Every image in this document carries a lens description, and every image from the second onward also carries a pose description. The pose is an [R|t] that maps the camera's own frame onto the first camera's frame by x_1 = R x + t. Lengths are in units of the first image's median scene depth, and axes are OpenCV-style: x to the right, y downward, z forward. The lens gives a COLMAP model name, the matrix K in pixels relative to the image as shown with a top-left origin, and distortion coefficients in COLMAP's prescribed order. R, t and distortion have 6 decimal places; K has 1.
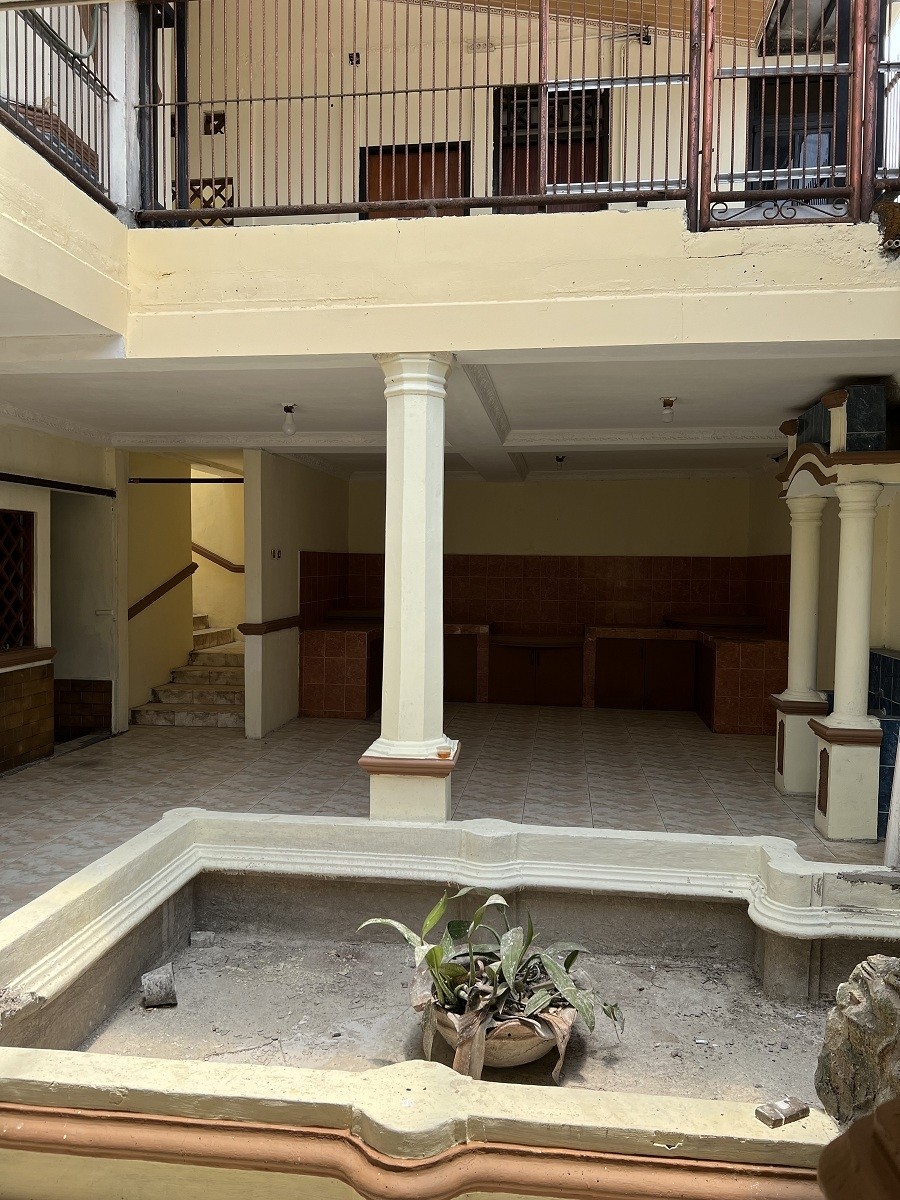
lens RADIAL K [[917.6, 0, 450.0], [0, 917.6, 600.0], [0, 0, 1]] dist [0.072936, -0.087521]
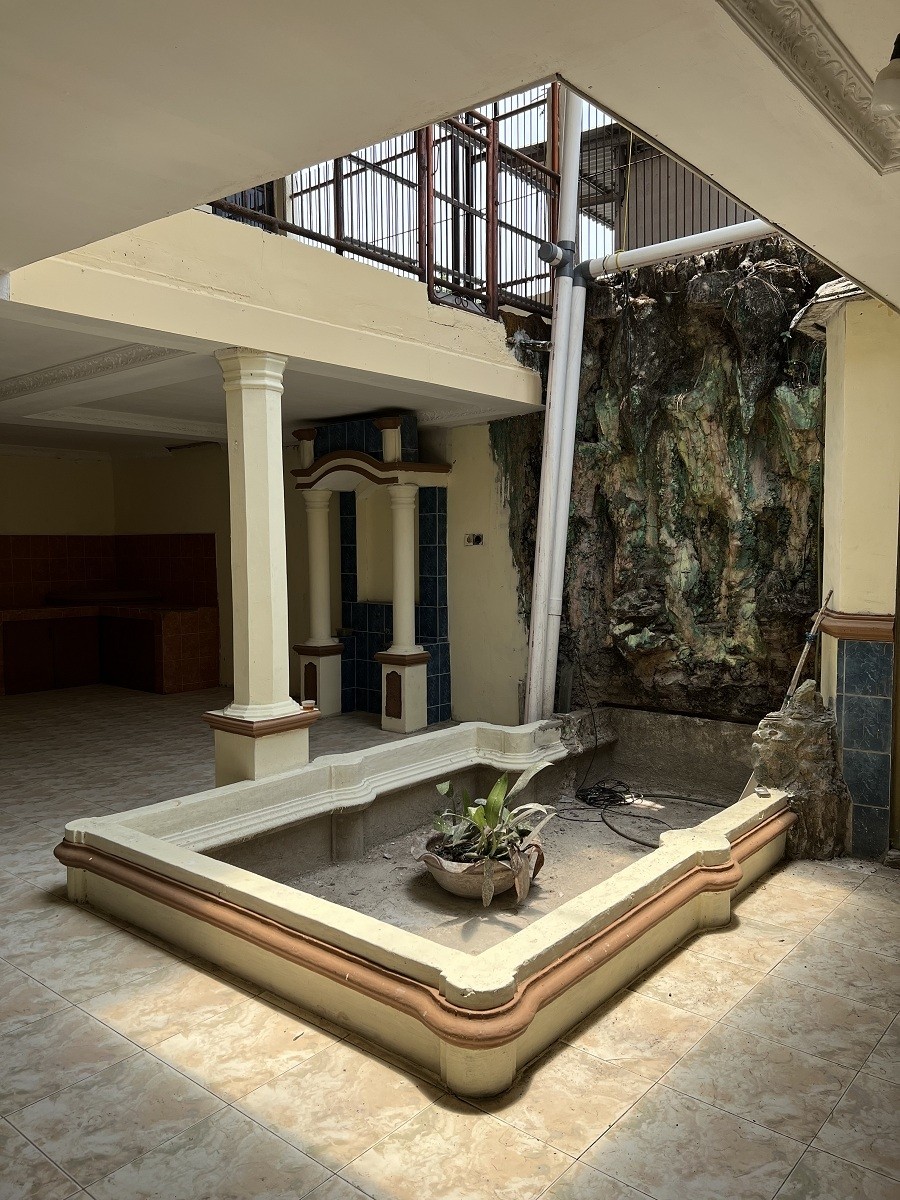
lens RADIAL K [[917.6, 0, 450.0], [0, 917.6, 600.0], [0, 0, 1]] dist [0.072936, -0.087521]
pose [[0.527097, -0.065725, 0.847260, -0.885740], [0.045241, 0.997761, 0.049254, -0.016288], [-0.848600, 0.012369, 0.528890, 0.231086]]
